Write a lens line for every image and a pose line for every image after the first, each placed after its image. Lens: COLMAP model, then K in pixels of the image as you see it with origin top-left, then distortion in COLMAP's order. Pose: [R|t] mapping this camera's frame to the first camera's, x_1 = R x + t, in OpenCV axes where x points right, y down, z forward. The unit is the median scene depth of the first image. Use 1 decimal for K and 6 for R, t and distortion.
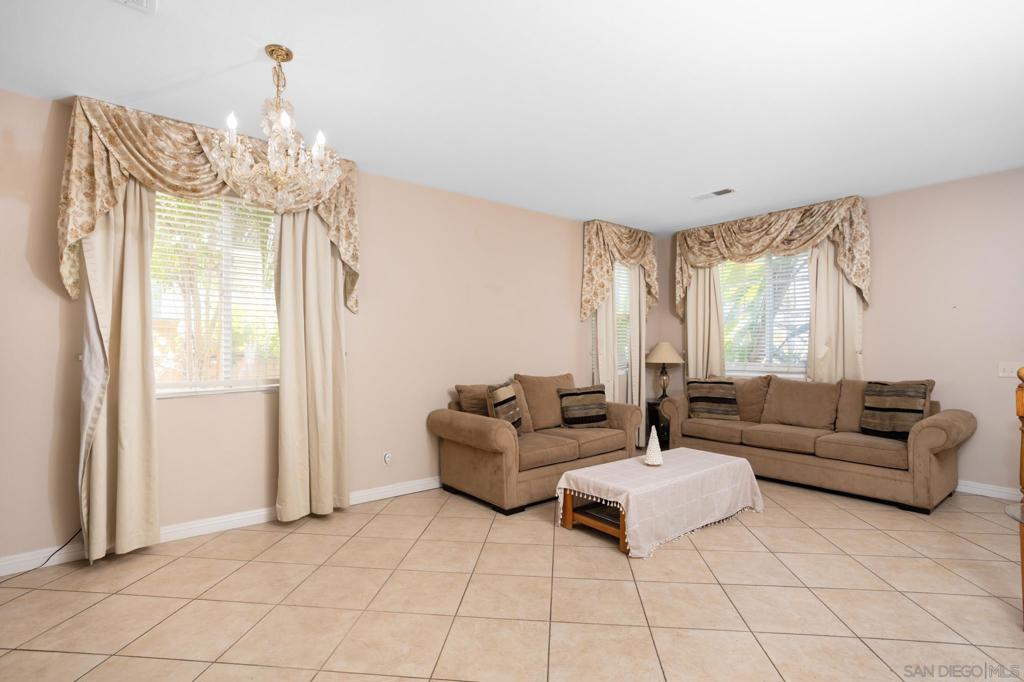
lens RADIAL K [[514.2, 0, 516.6], [0, 514.2, 348.7], [0, 0, 1]] dist [0.019178, 0.000770]
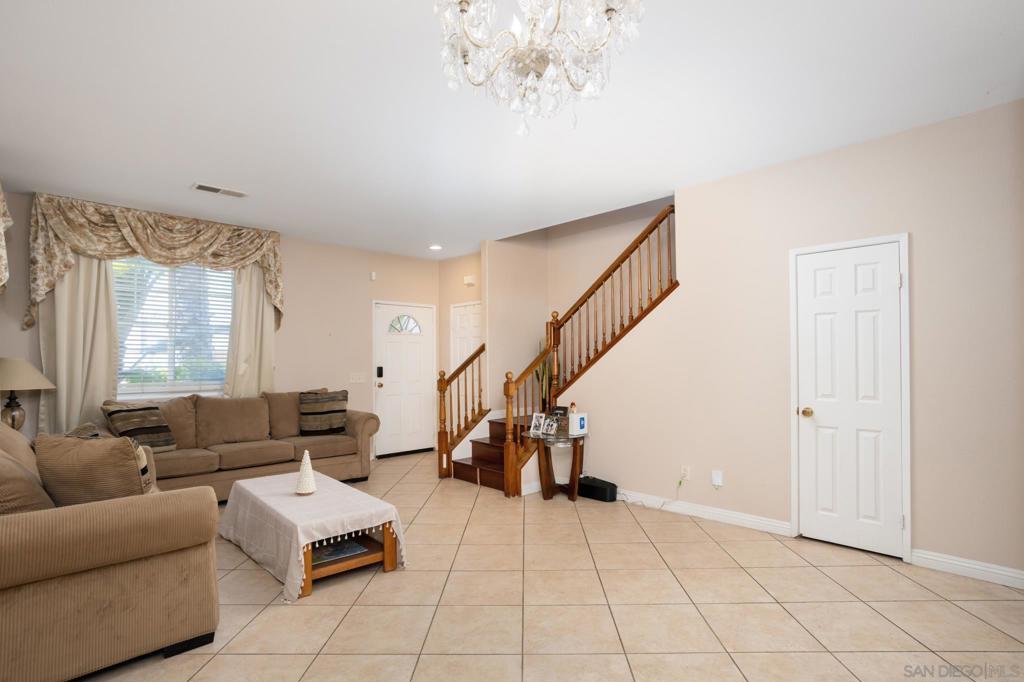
lens RADIAL K [[514.2, 0, 527.7], [0, 514.2, 359.1], [0, 0, 1]] dist [0.019178, 0.000770]
pose [[-0.076574, 0.008209, 0.997030, -0.488798], [0.007464, 0.999943, -0.007659, -0.000828], [-0.997036, 0.006856, -0.076631, 0.495031]]
